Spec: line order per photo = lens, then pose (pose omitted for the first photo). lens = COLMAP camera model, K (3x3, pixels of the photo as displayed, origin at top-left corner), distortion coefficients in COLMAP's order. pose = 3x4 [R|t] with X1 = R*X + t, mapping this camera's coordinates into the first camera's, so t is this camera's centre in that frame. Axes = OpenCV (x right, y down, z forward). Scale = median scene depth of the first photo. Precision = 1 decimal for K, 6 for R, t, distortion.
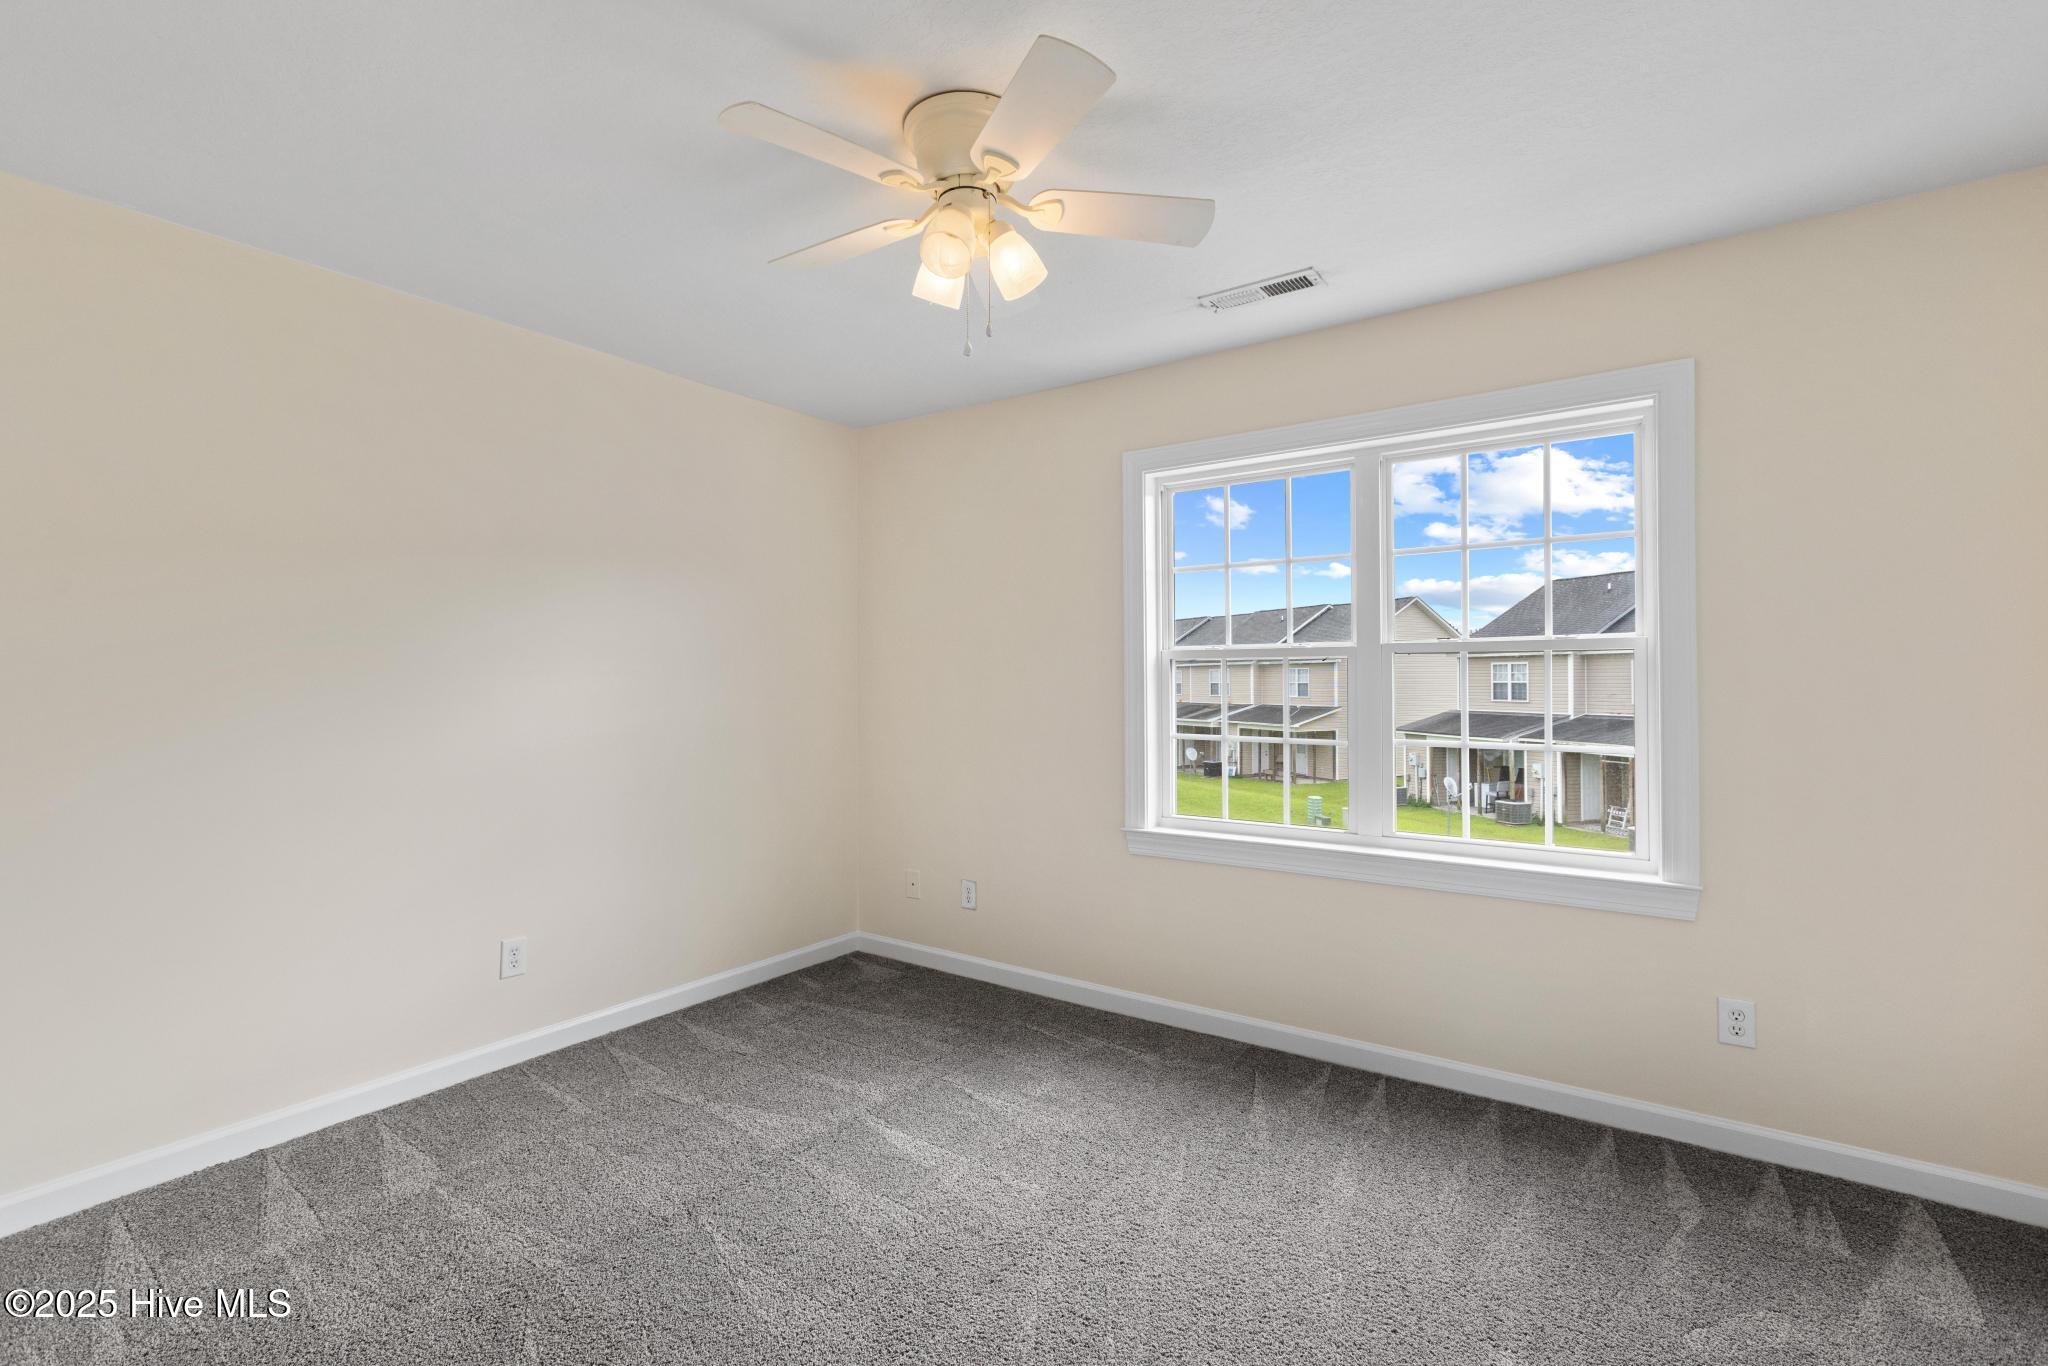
lens RADIAL K [[902.6, 0, 1024.0], [0, 902.6, 683.0], [0, 0, 1]] dist [-0.002840, -0.001043]
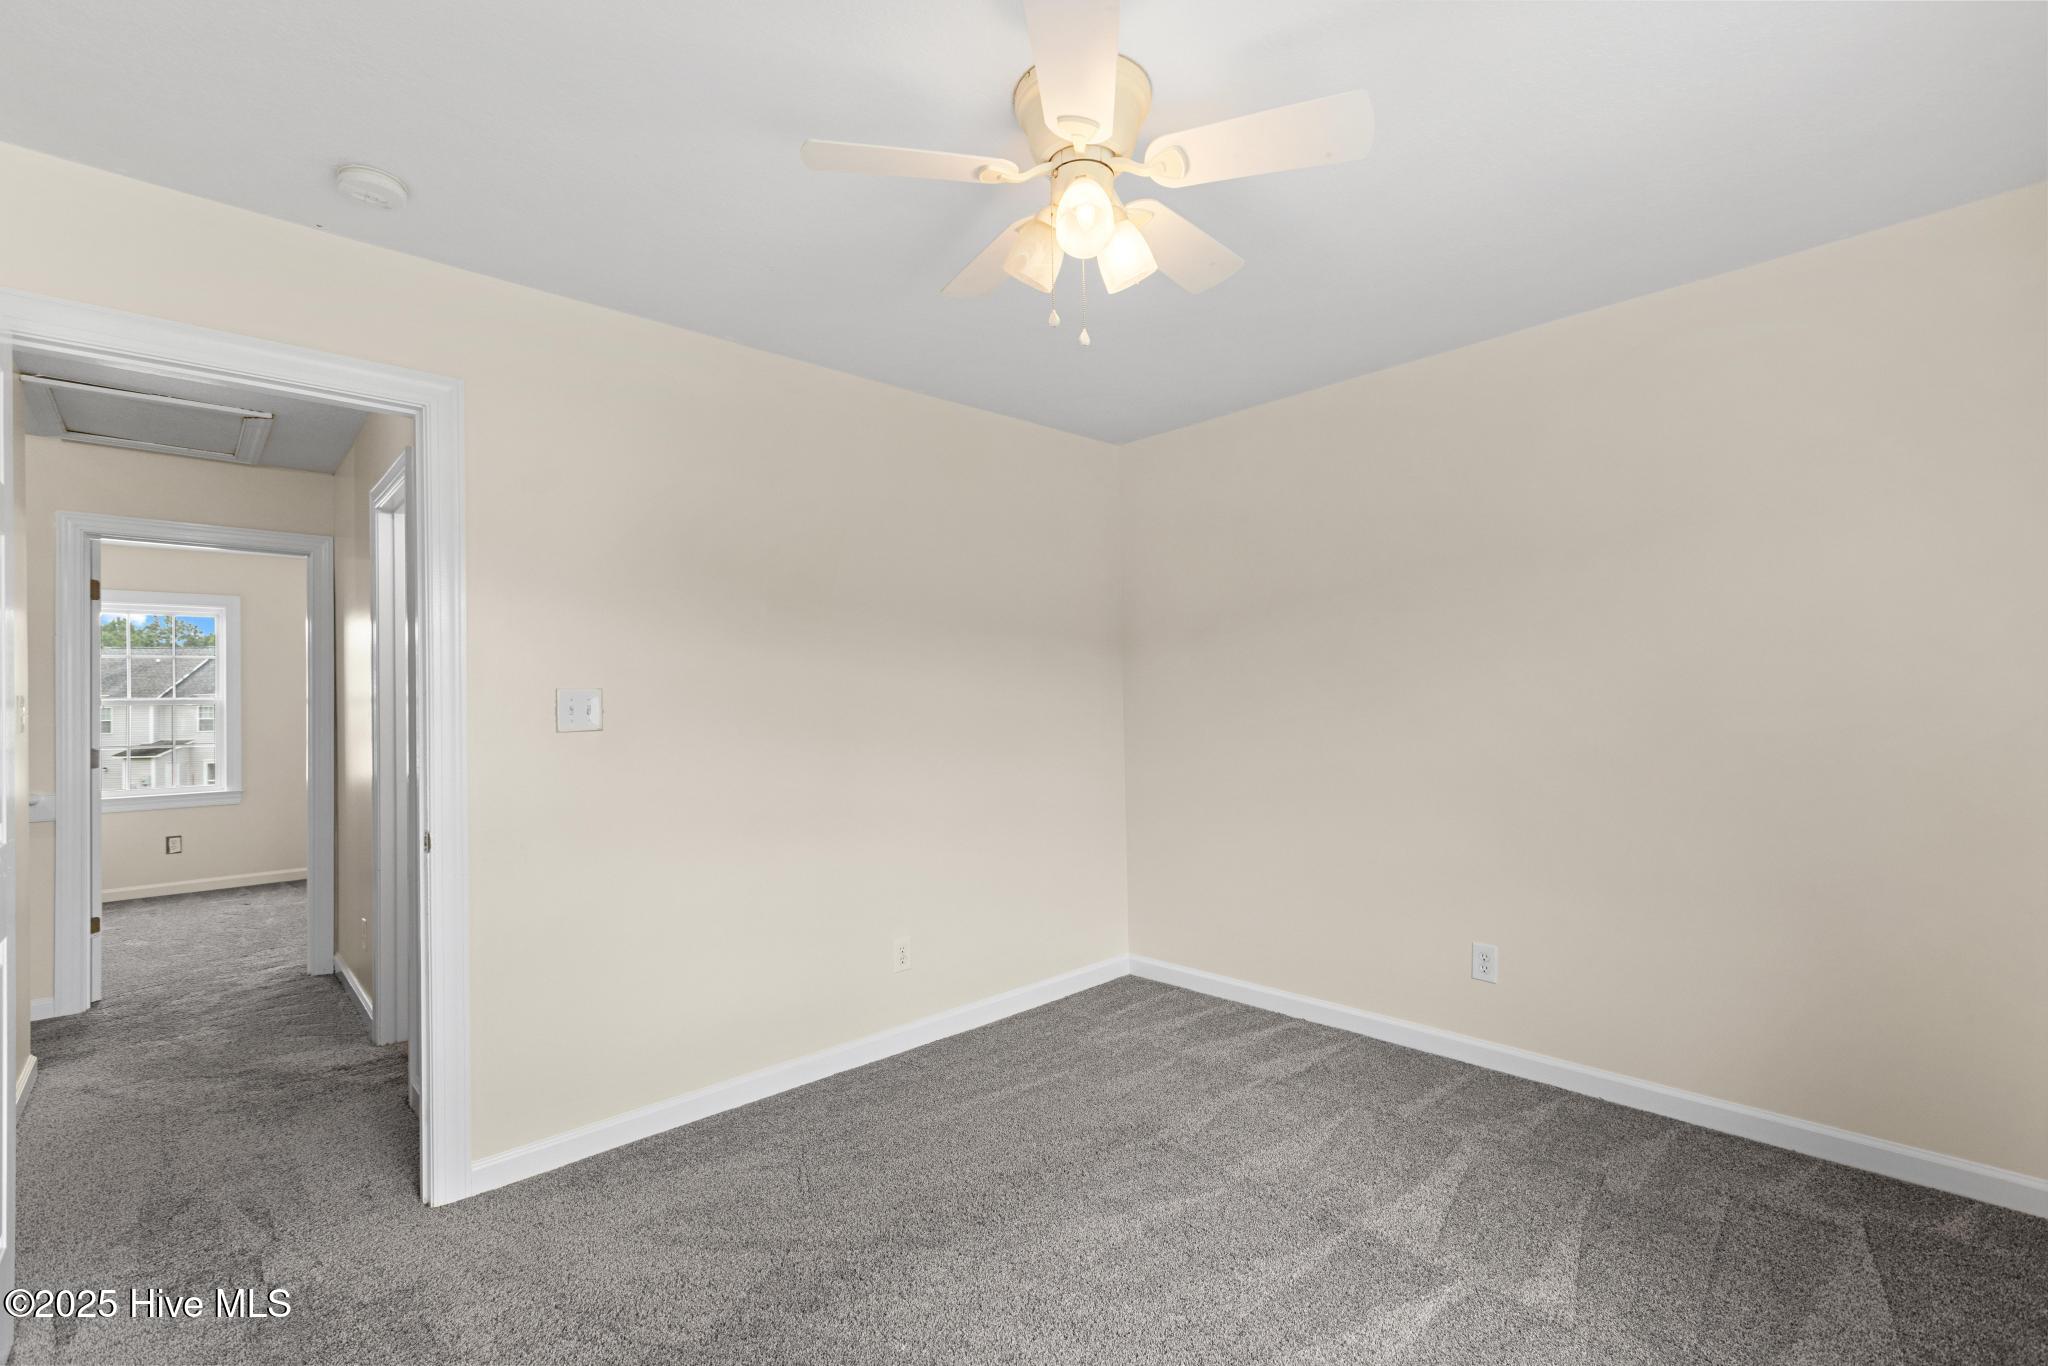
lens RADIAL K [[902.6, 0, 1024.0], [0, 902.6, 683.0], [0, 0, 1]] dist [-0.002840, -0.001043]
pose [[-0.207822, -0.007650, -0.978137, 0.300246], [0.023279, 0.999648, -0.012764, -0.007287], [0.977890, -0.025423, -0.207571, 0.387289]]
